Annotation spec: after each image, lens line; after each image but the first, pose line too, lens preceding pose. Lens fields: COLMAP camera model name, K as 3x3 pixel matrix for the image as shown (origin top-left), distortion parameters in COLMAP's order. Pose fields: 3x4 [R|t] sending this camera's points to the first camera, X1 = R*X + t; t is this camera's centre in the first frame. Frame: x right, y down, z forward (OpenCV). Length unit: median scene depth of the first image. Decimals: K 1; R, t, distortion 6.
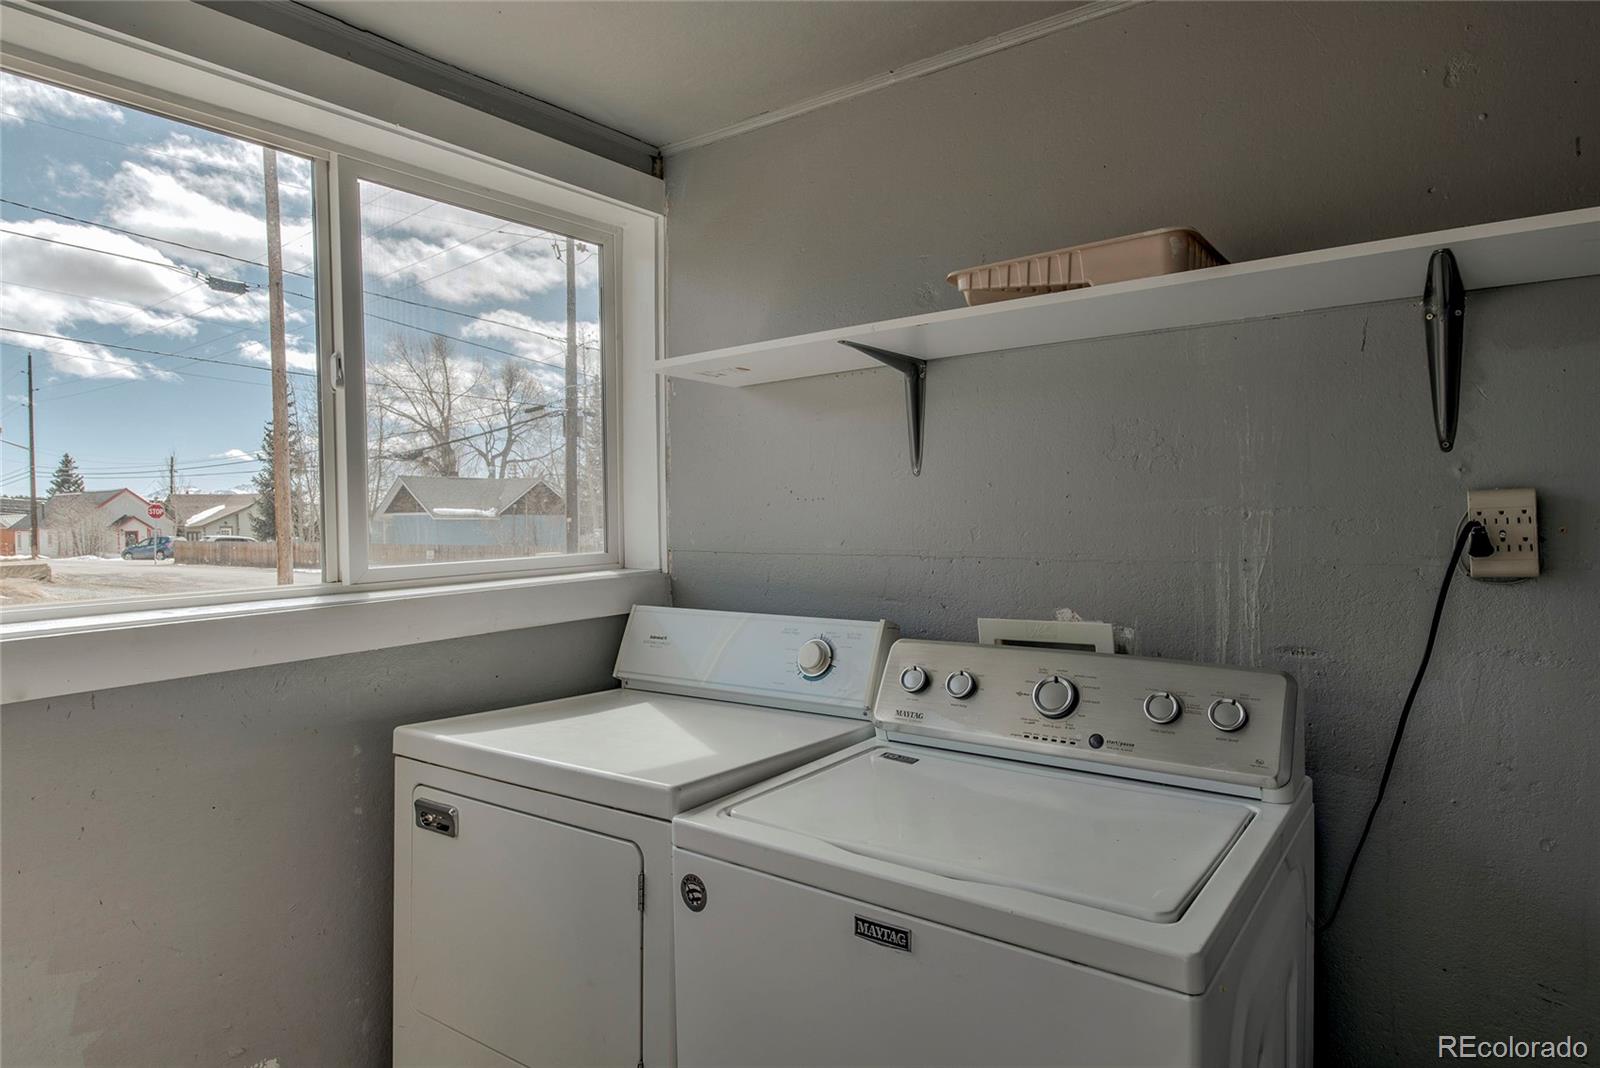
lens RADIAL K [[926.0, 0, 797.1], [0, 926.0, 541.3], [0, 0, 1]] dist [-0.024131, 0.002302]
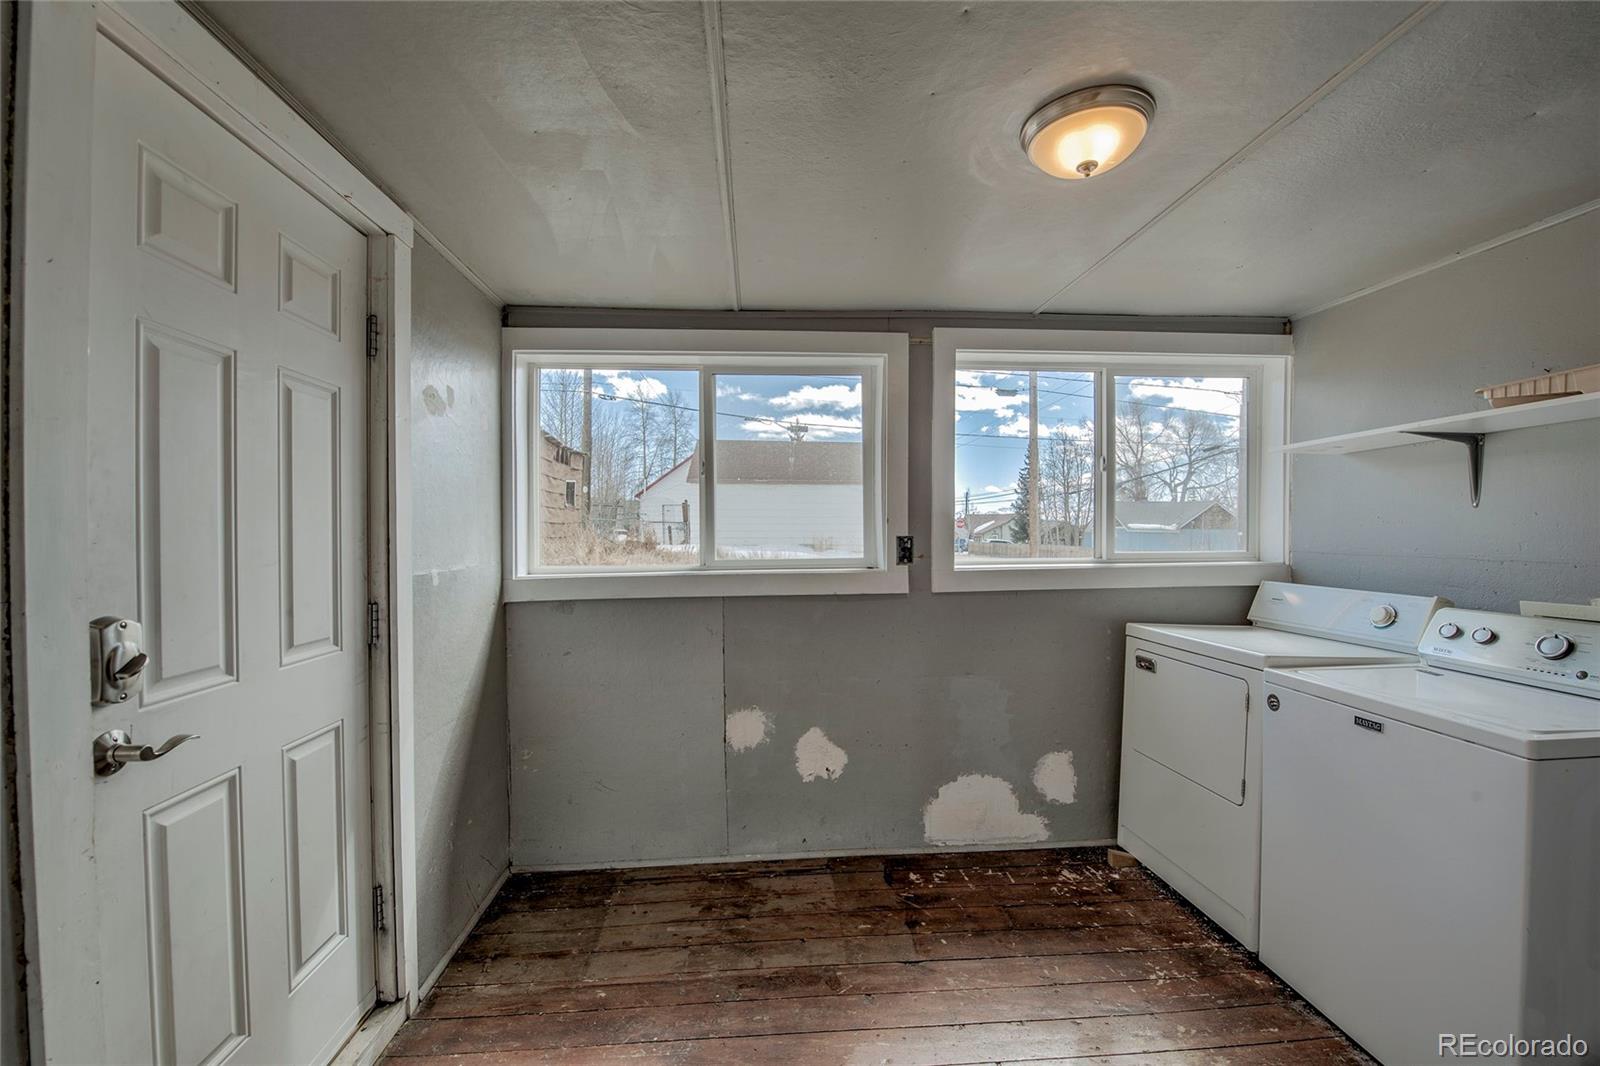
lens RADIAL K [[640.5, 0, 798.9], [0, 640.5, 536.2], [0, 0, 1]] dist [-0.016851, -0.000999]
pose [[0.659480, 0.021766, -0.751407, 0.142926], [-0.033432, 0.999441, -0.000391, 0.012953], [0.750979, 0.025378, 0.659838, -0.454765]]
